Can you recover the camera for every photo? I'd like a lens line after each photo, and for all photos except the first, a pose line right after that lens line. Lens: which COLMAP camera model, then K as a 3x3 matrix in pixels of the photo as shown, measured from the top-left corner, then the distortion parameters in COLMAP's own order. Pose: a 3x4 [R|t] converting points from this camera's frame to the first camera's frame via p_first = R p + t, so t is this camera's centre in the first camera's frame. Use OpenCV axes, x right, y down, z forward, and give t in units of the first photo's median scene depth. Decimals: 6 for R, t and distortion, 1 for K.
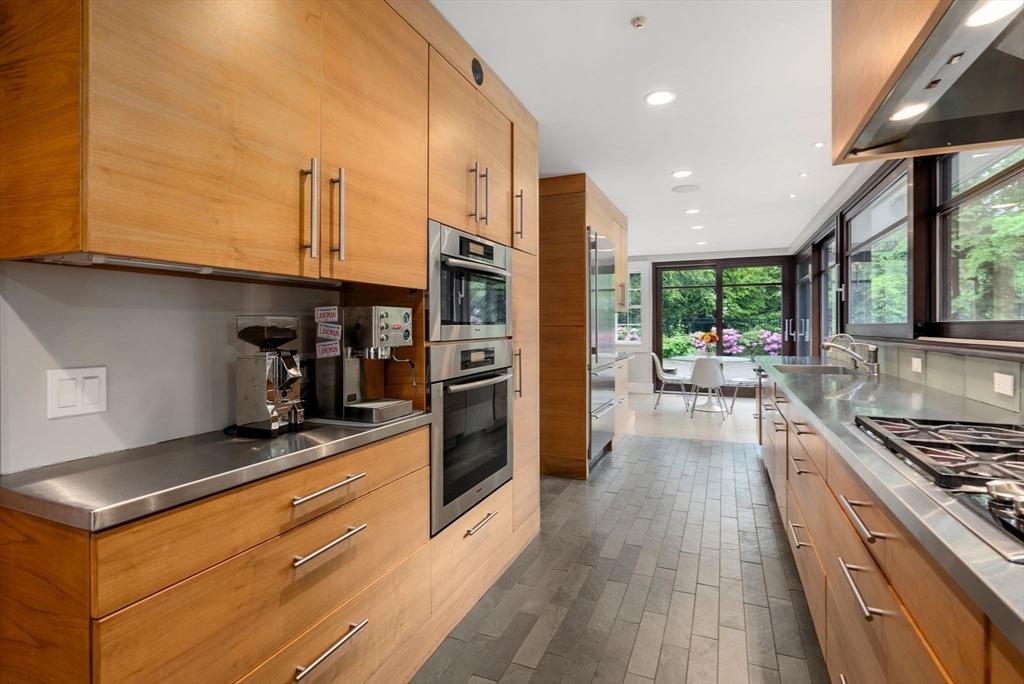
lens RADIAL K [[479.7, 0, 512.0], [0, 479.7, 342.0], [0, 0, 1]] dist [-0.008100, -0.000128]
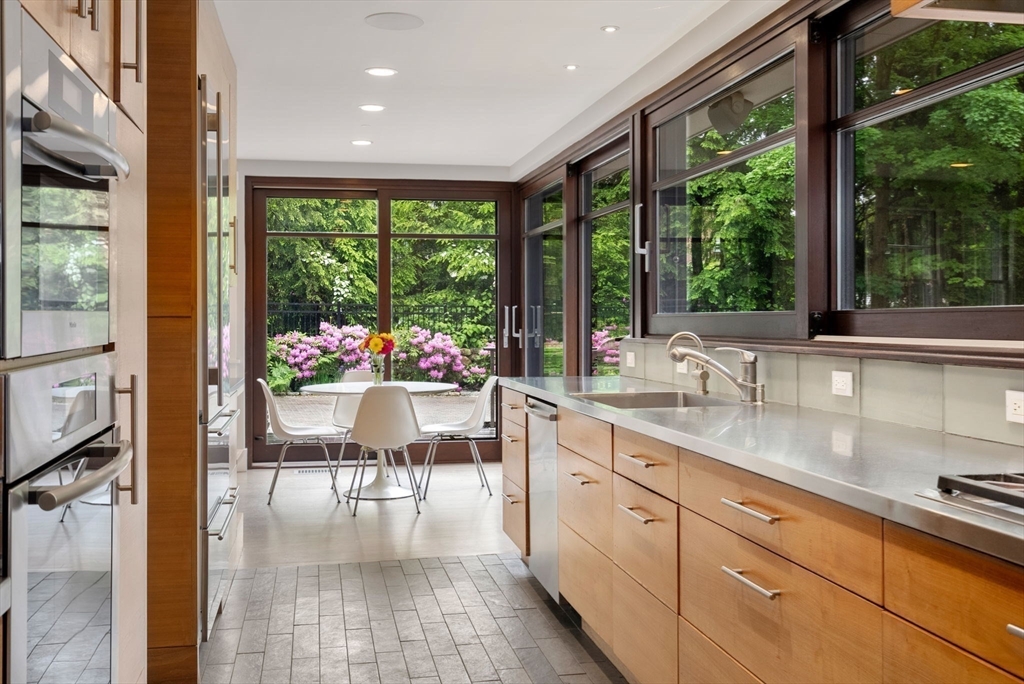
lens RADIAL K [[1068.9, 0, 512.0], [0, 1068.9, 342.0], [0, 0, 1]] dist [-0.037644, -0.000493]
pose [[0.824953, -0.010566, 0.565102, -0.073863], [0.017807, 0.999815, -0.007301, -0.000094], [-0.564920, 0.016085, 0.824989, 0.050814]]
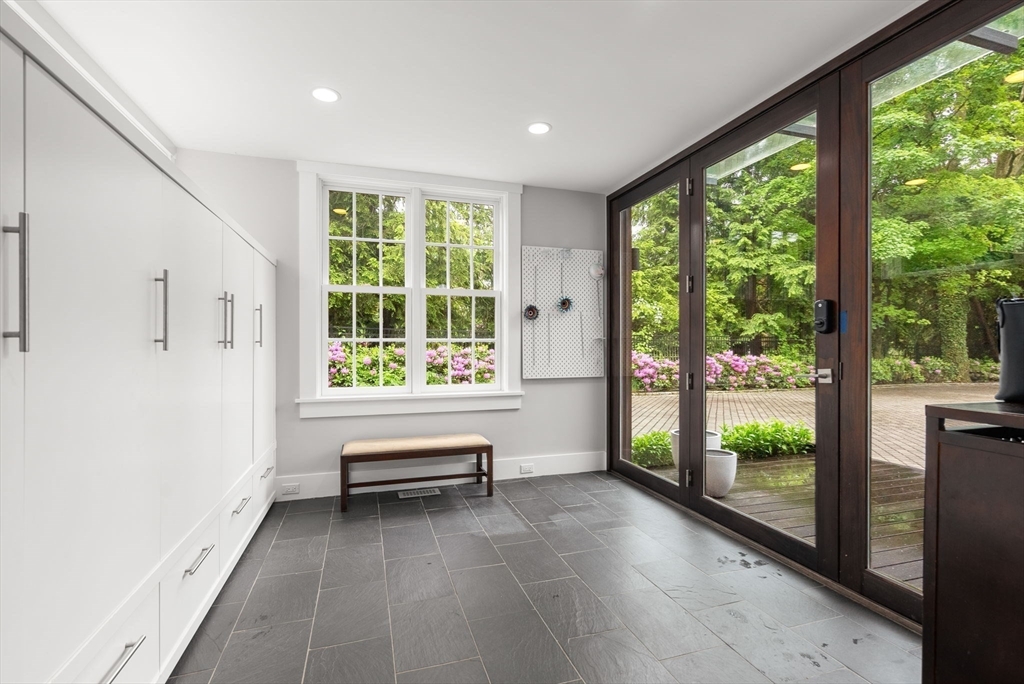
lens RADIAL K [[479.7, 0, 512.0], [0, 479.7, 342.0], [0, 0, 1]] dist [-0.008100, -0.000128]
pose [[0.751181, 0.005401, 0.660074, -0.297947], [0.020749, 0.999279, -0.031789, -0.044660], [-0.659770, 0.037575, 0.750528, 1.532934]]
